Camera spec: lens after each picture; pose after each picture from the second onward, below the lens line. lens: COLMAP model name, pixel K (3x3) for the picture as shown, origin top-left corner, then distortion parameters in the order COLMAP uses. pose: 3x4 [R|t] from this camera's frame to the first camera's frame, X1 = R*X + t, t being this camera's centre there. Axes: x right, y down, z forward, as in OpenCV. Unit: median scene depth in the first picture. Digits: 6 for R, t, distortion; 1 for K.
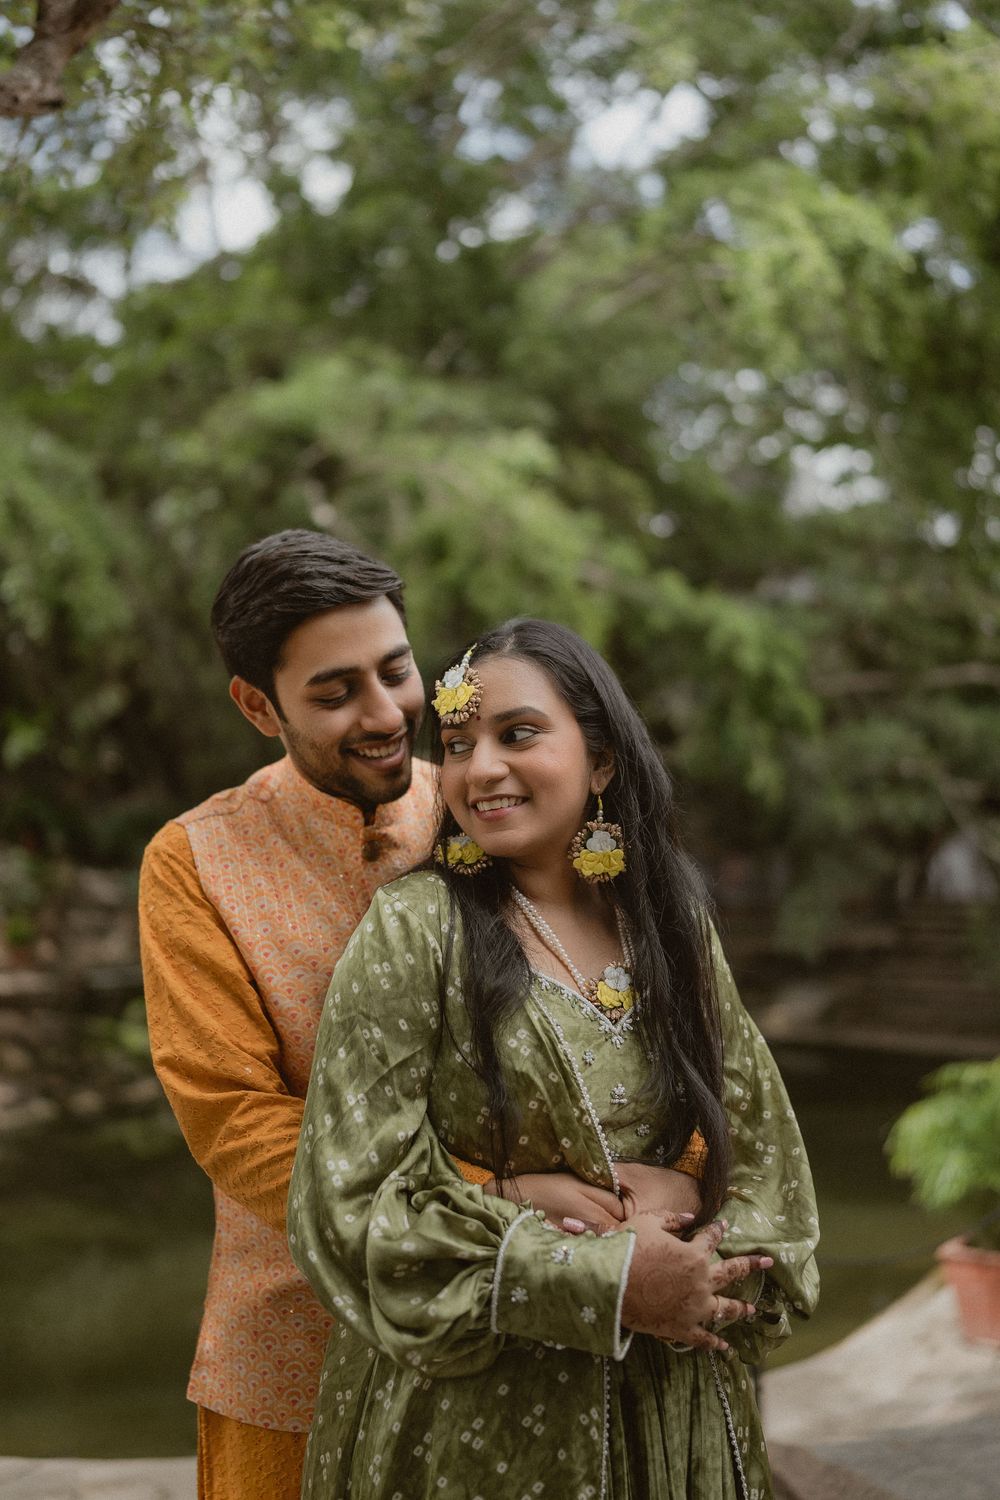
lens RADIAL K [[1392.6, 0, 504.6], [0, 1392.6, 749.8], [0, 0, 1]] dist [-0.001805, -0.017765]
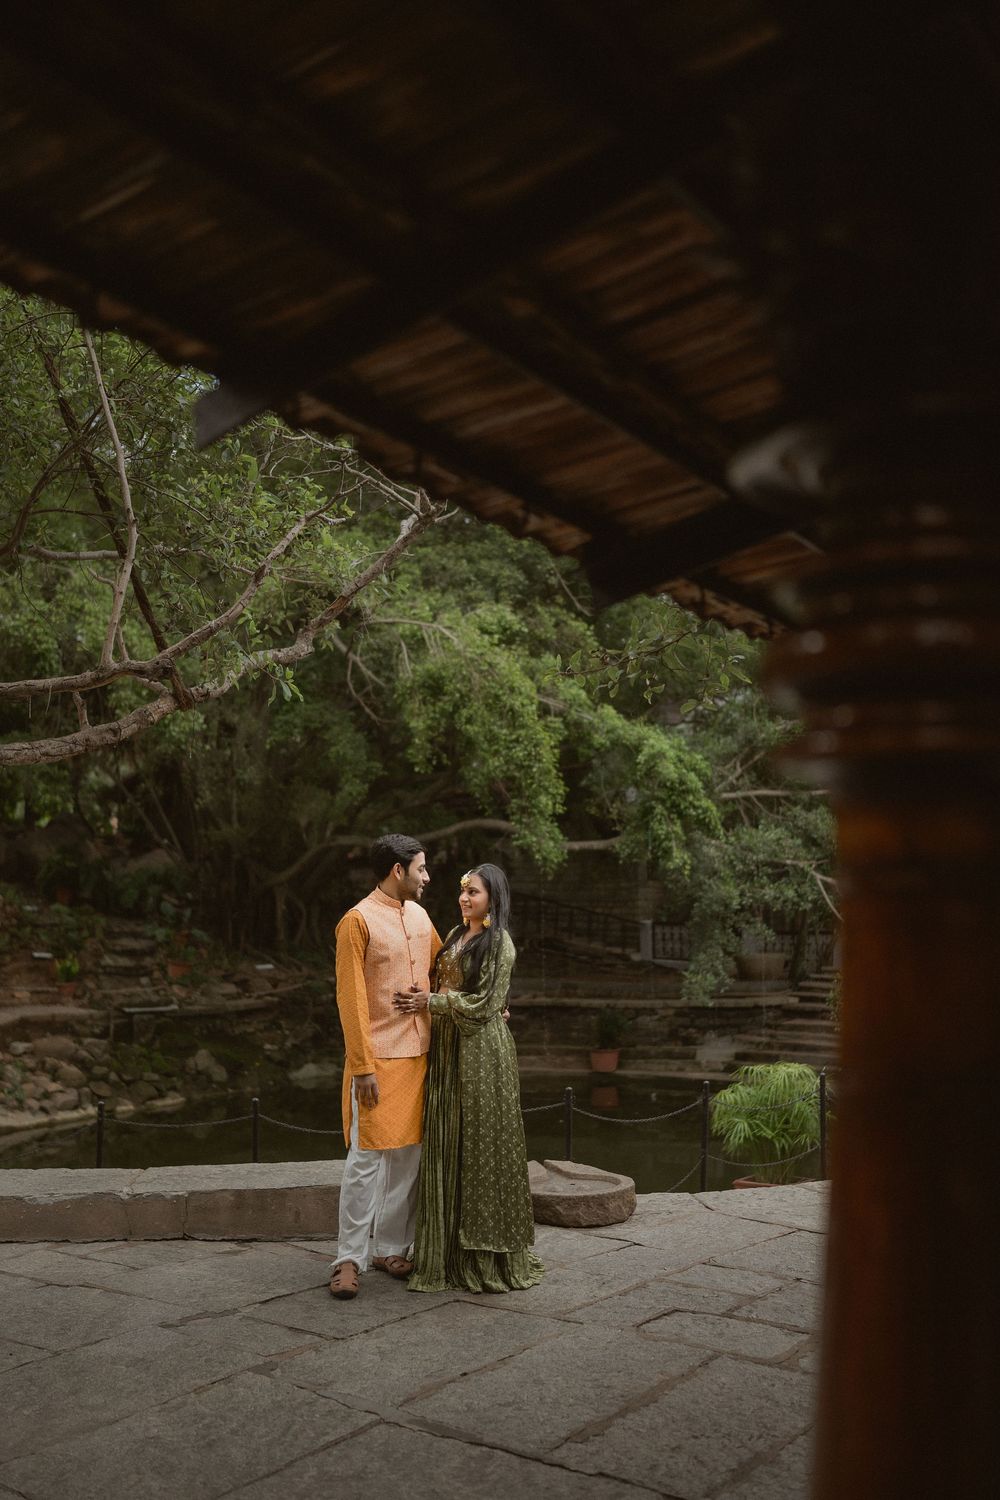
lens RADIAL K [[1437.5, 0, 504.7], [0, 1437.5, 766.2], [0, 0, 1]] dist [-0.001951, -0.028050]
pose [[0.999433, 0.031875, 0.010868, 0.010295], [-0.031523, 0.999018, -0.031146, -0.025003], [-0.011851, 0.030786, 0.999456, -0.324357]]
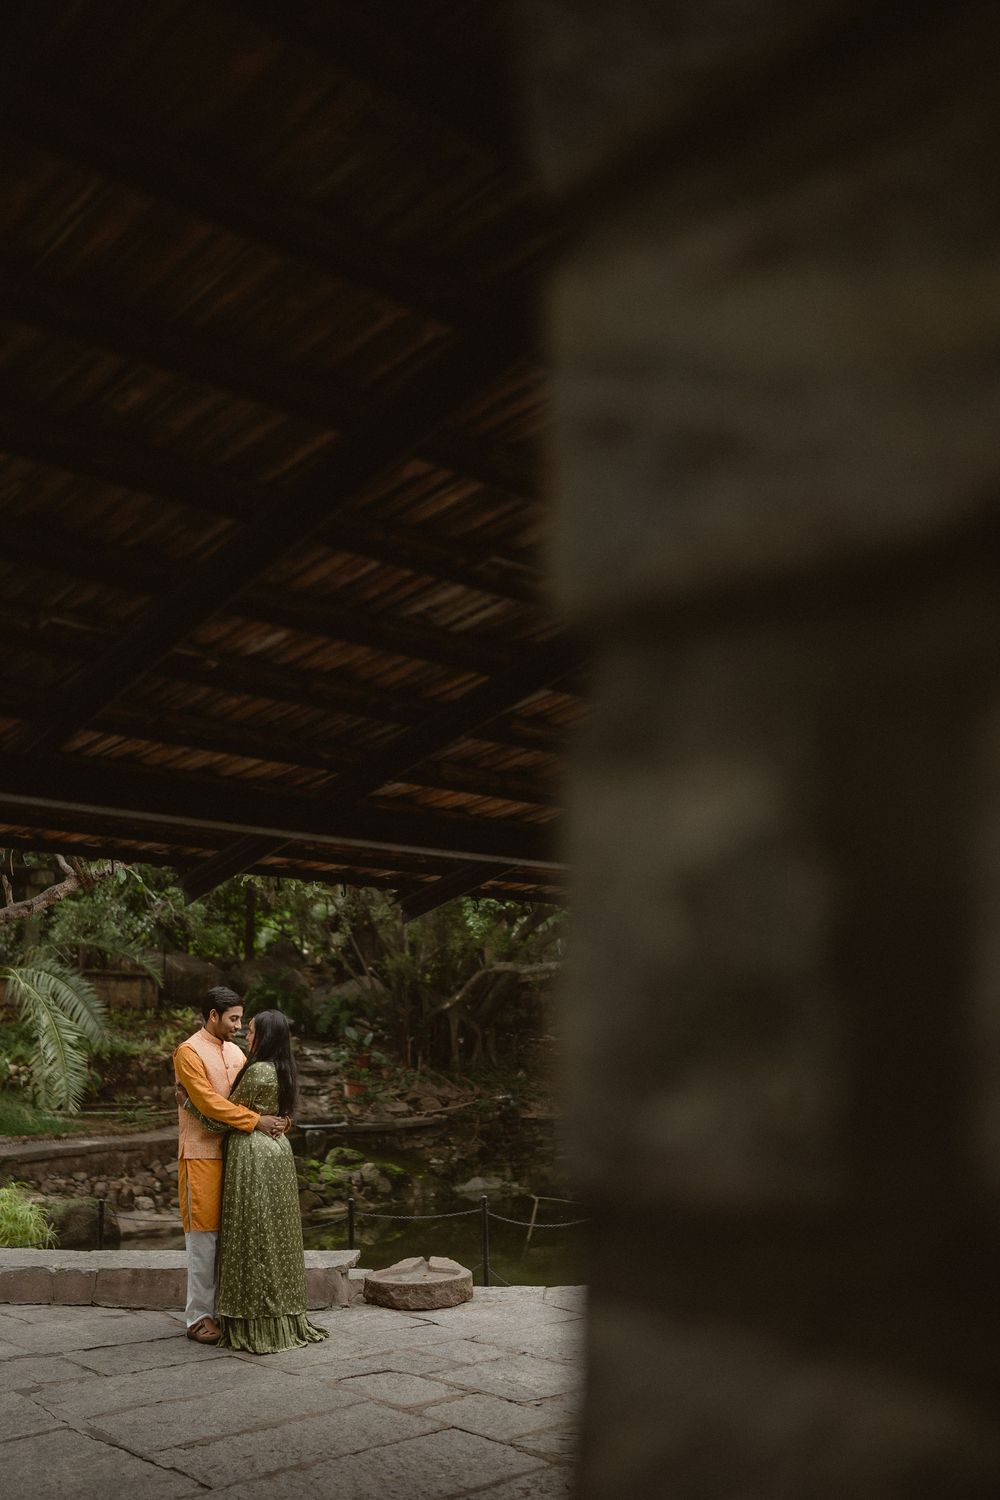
lens RADIAL K [[1424.6, 0, 500.0], [0, 1424.6, 750.0], [0, 0, 1]] dist [-0.185709, 0.189625]
pose [[0.983100, -0.019097, -0.182068, 0.175190], [-0.003048, 0.992699, -0.120578, -0.040709], [0.183042, 0.119095, 0.975865, -0.394858]]
